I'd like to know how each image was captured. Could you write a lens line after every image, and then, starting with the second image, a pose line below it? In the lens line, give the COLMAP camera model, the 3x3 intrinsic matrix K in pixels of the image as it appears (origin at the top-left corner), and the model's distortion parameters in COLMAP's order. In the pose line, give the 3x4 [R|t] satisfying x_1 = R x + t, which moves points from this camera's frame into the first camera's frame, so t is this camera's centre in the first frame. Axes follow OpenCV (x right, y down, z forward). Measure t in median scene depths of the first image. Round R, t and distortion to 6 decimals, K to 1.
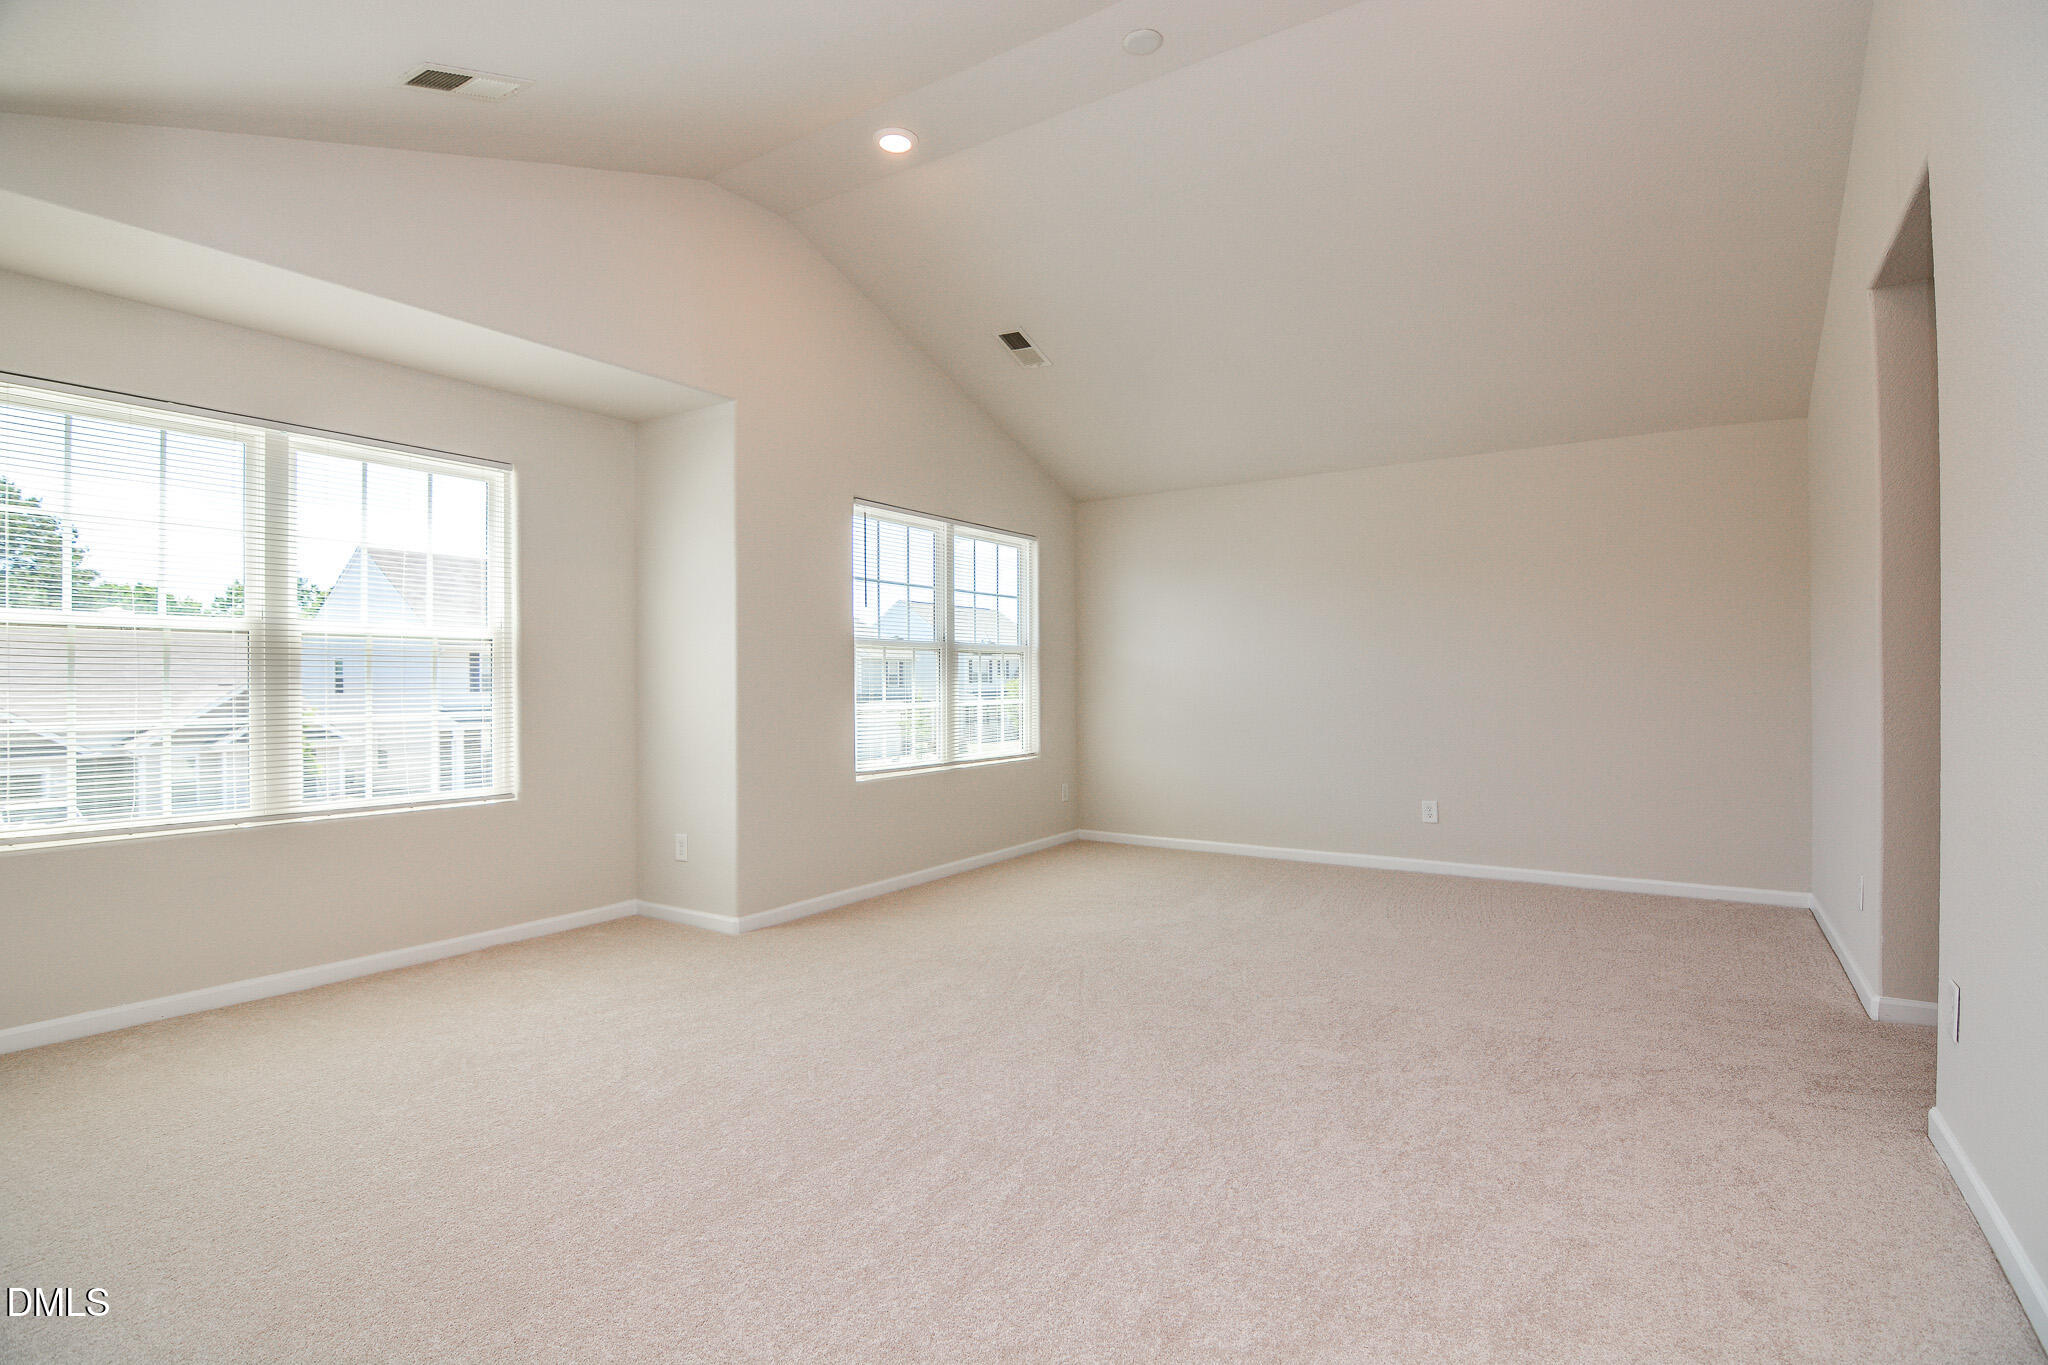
lens RADIAL K [[991.2, 0, 1022.4], [0, 991.2, 683.4], [0, 0, 1]] dist [-0.019213, -0.001162]
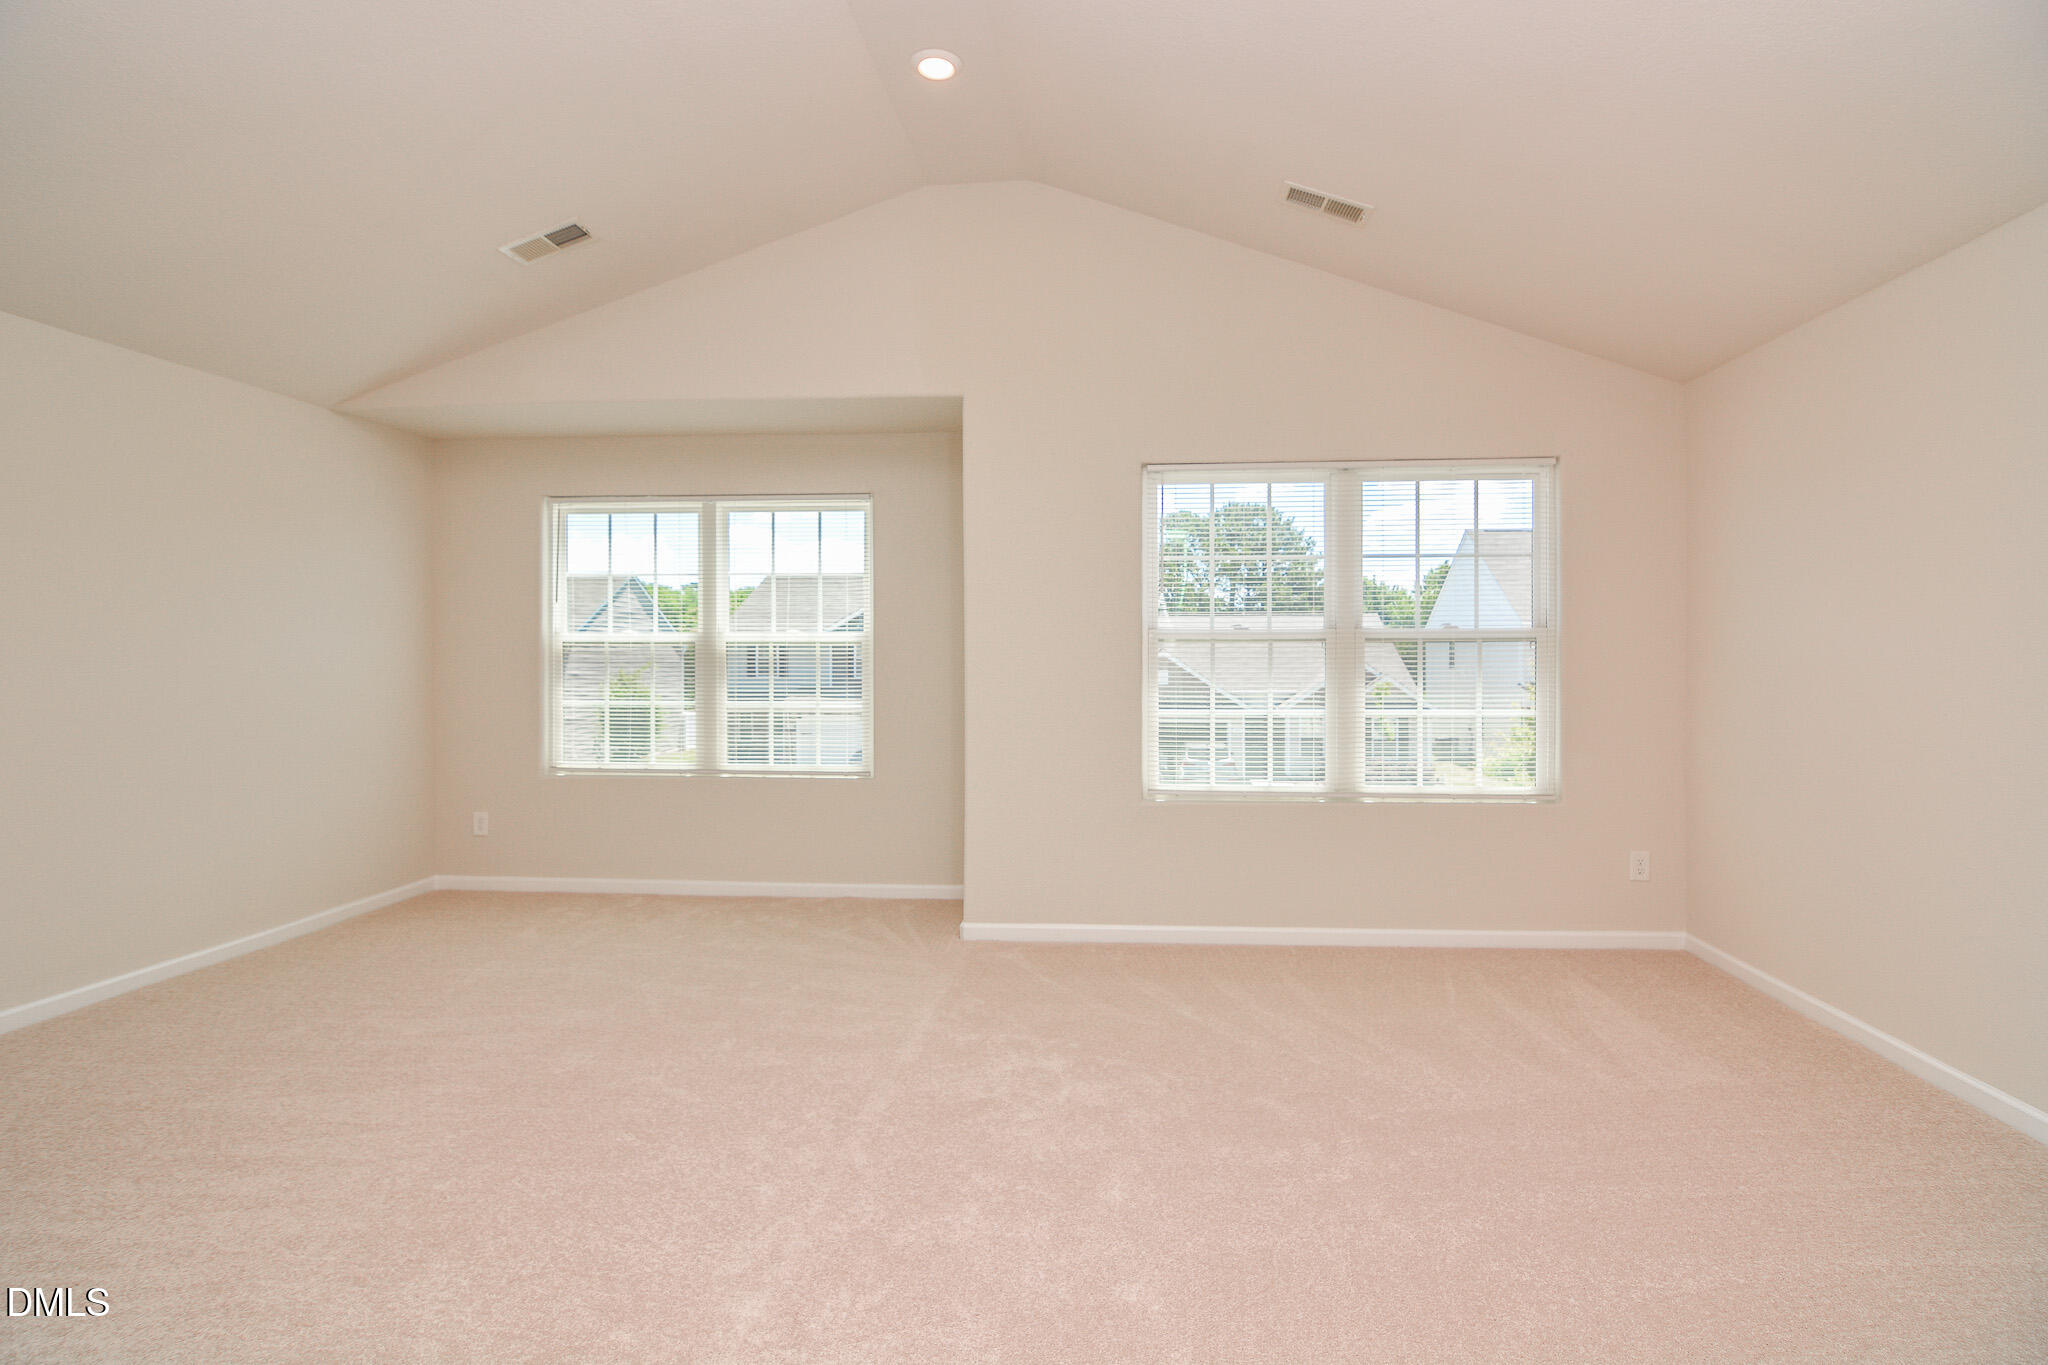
lens RADIAL K [[991.2, 0, 1022.4], [0, 991.2, 683.4], [0, 0, 1]] dist [-0.019213, -0.001162]
pose [[0.498929, 0.008391, -0.866602, 0.631602], [-0.008690, 0.999951, 0.004679, -0.003406], [0.866599, 0.005196, 0.498977, 0.602055]]
